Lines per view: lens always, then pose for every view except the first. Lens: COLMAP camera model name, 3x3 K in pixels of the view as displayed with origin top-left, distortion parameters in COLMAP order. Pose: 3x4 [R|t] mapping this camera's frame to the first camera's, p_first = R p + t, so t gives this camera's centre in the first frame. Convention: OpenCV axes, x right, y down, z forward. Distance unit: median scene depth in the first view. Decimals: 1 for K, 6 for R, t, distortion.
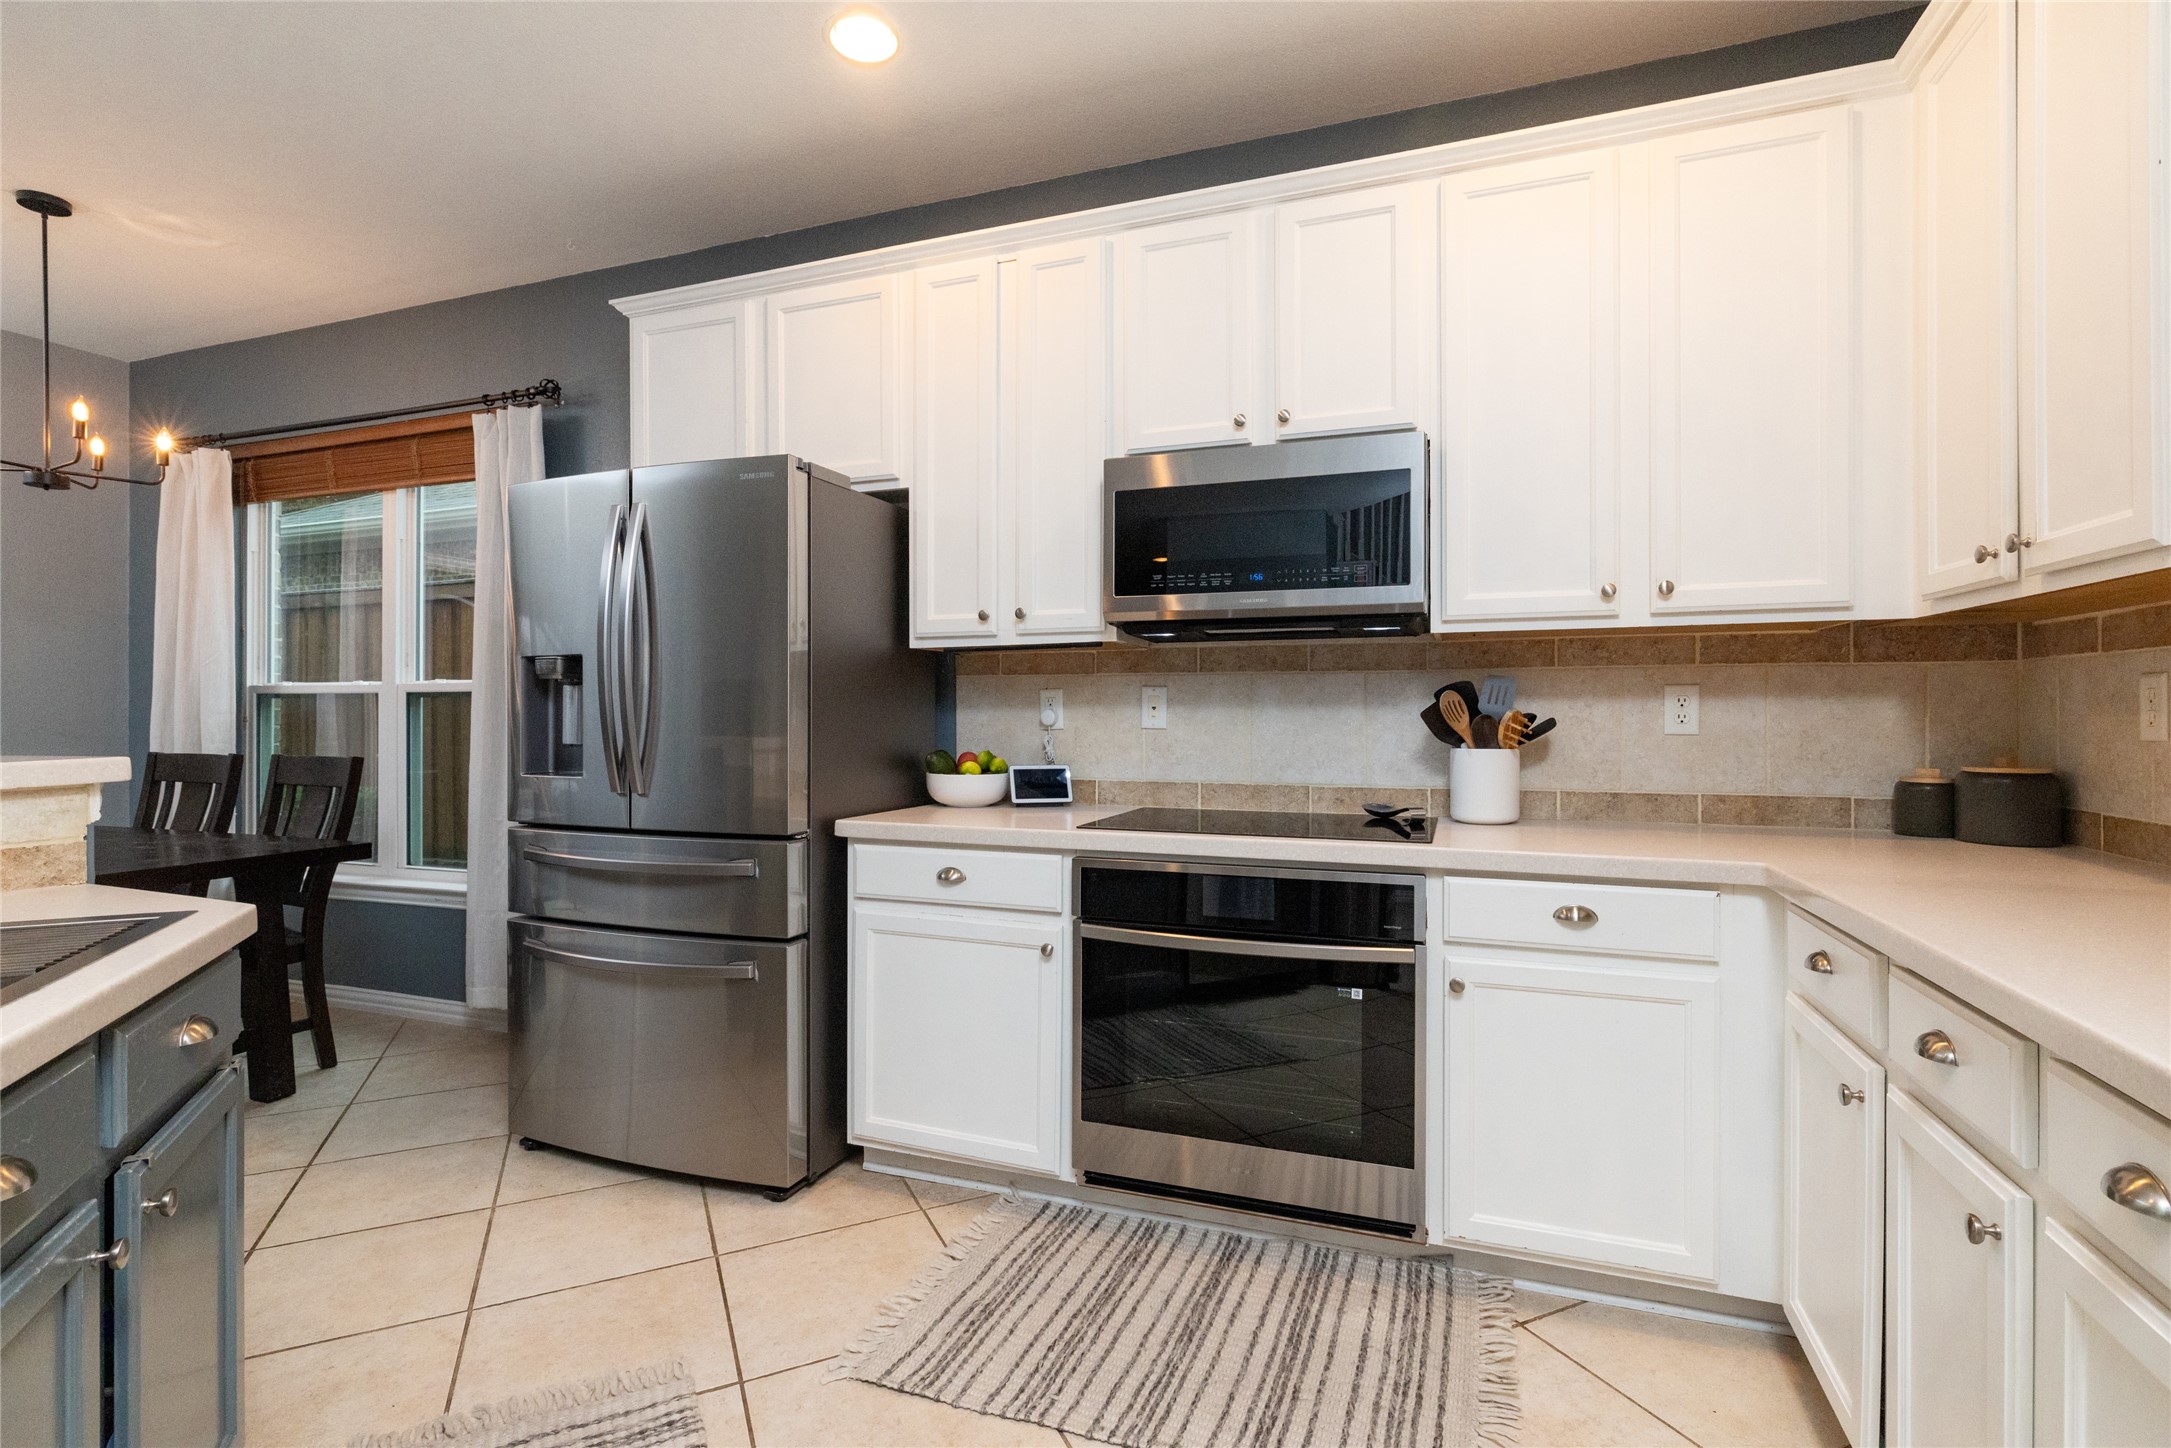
lens RADIAL K [[1016.4, 0, 1086.3], [0, 1016.4, 715.8], [0, 0, 1]] dist [0.001062, -0.000171]
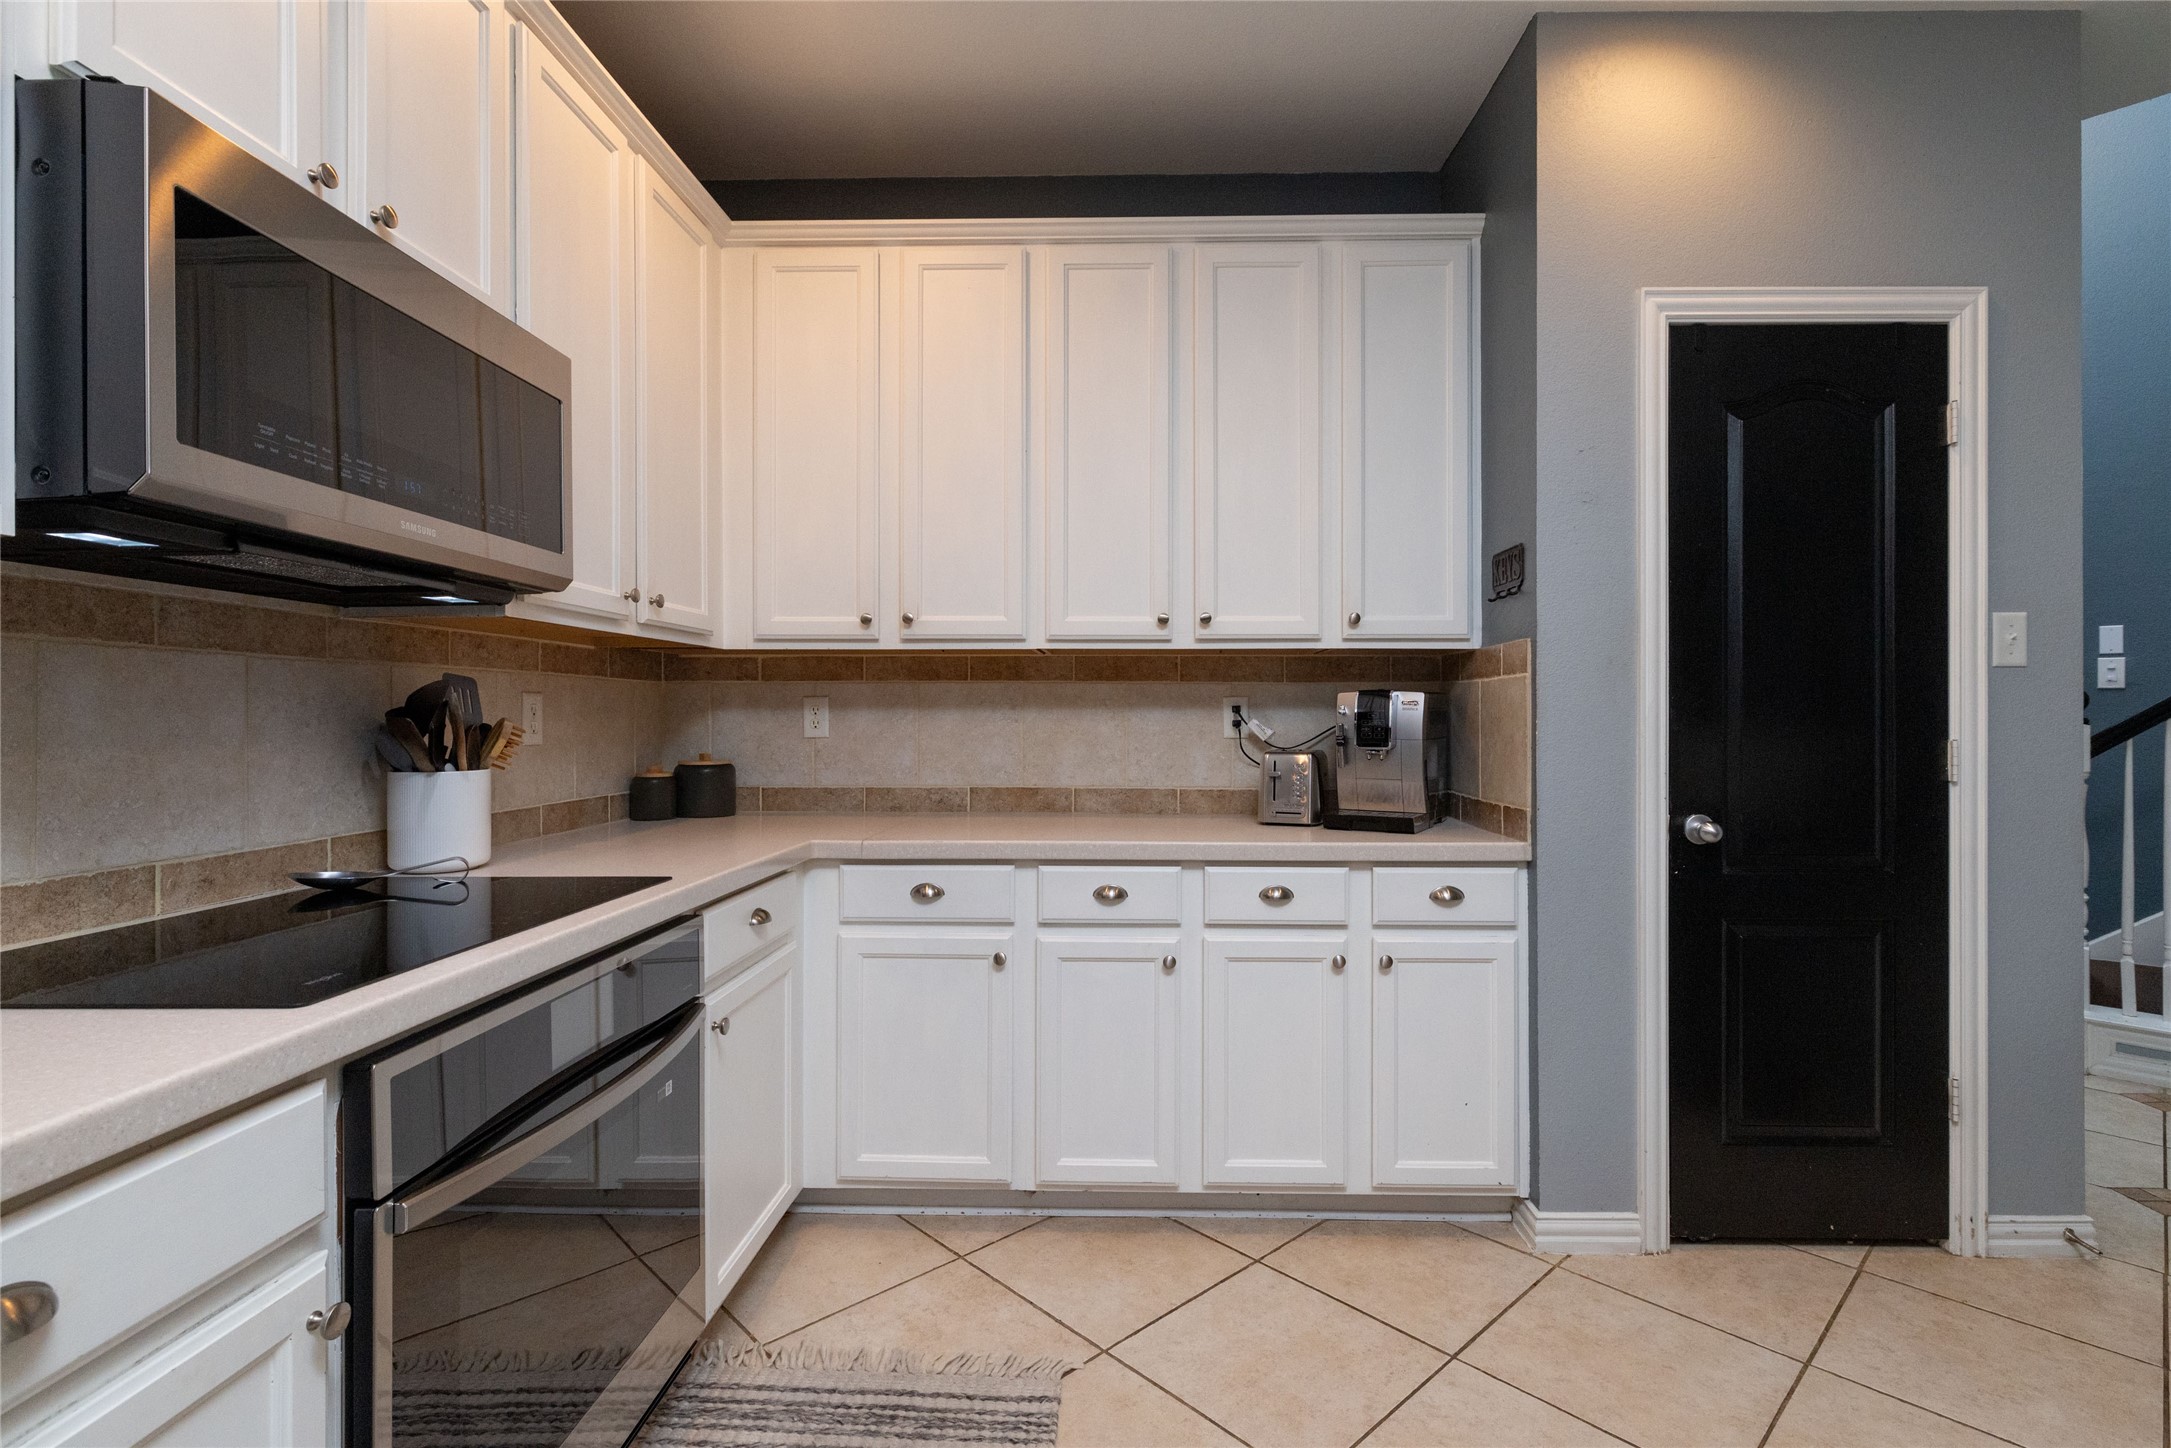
lens RADIAL K [[1012.6, 0, 1110.2], [0, 1012.6, 713.6], [0, 0, 1]] dist [-0.000491, 0.000511]
pose [[-0.323001, 0.003814, 0.946391, -0.423648], [0.003795, 0.999989, -0.002735, -0.005369], [-0.946391, 0.002708, -0.323012, 0.691438]]
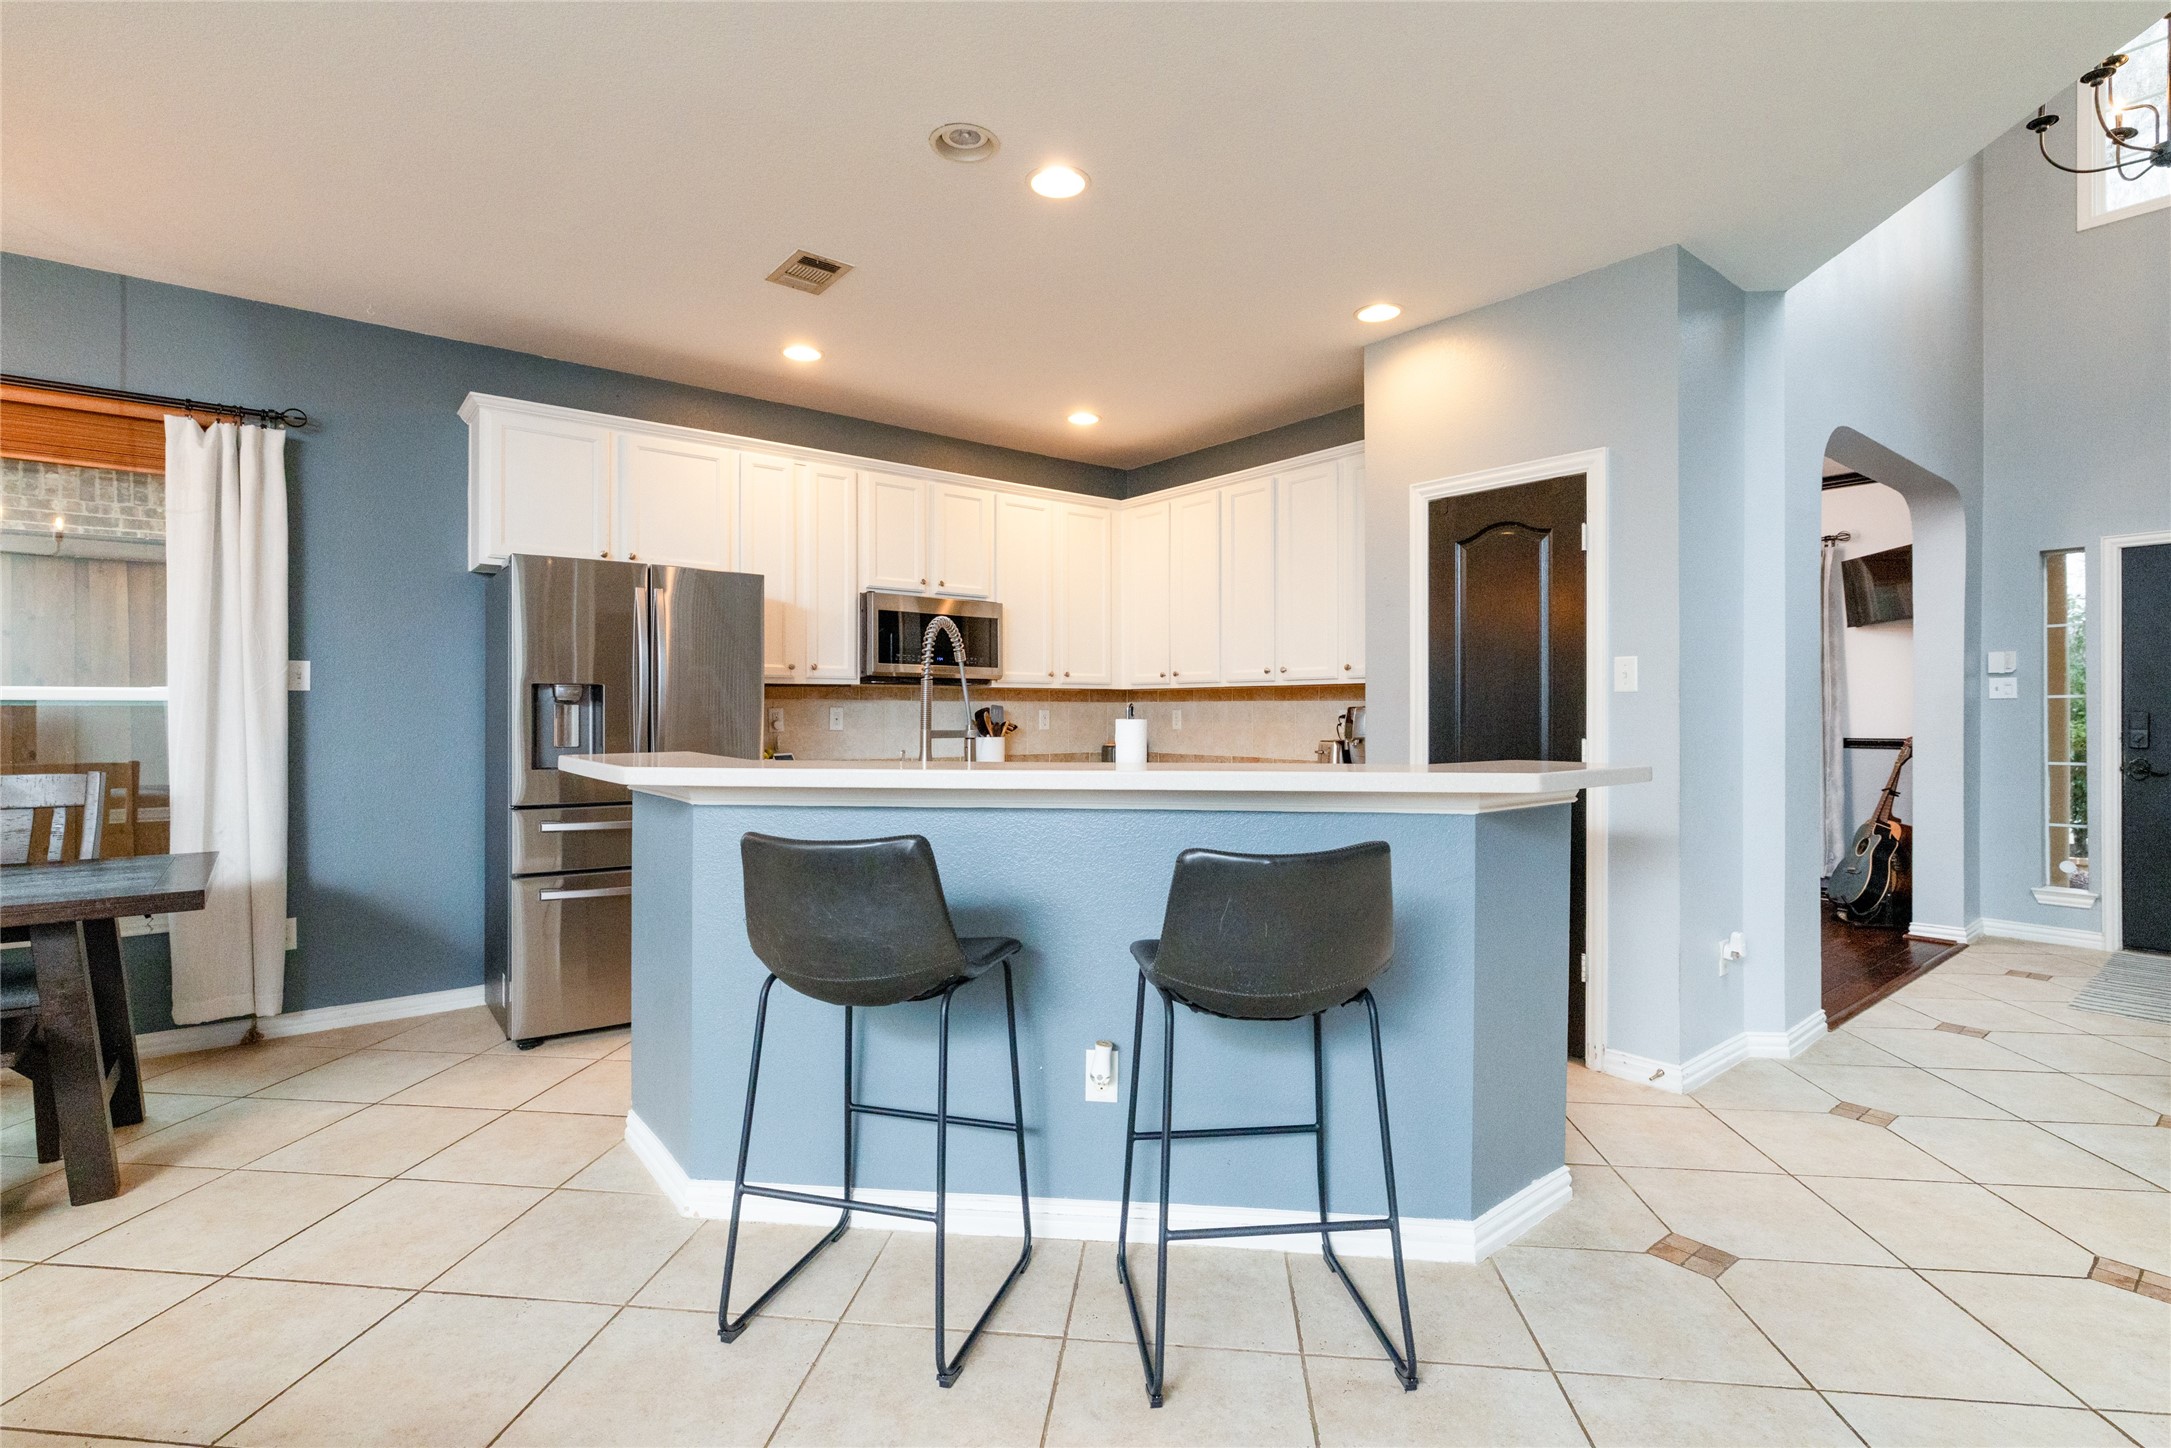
lens RADIAL K [[1012.1, 0, 1085.8], [0, 1012.1, 709.0], [0, 0, 1]] dist [-0.001738, 0.000548]
pose [[0.521083, 0.005213, 0.853490, -1.270344], [0.000127, 0.999981, -0.006185, -0.014890], [-0.853506, 0.003331, 0.521073, -0.319701]]
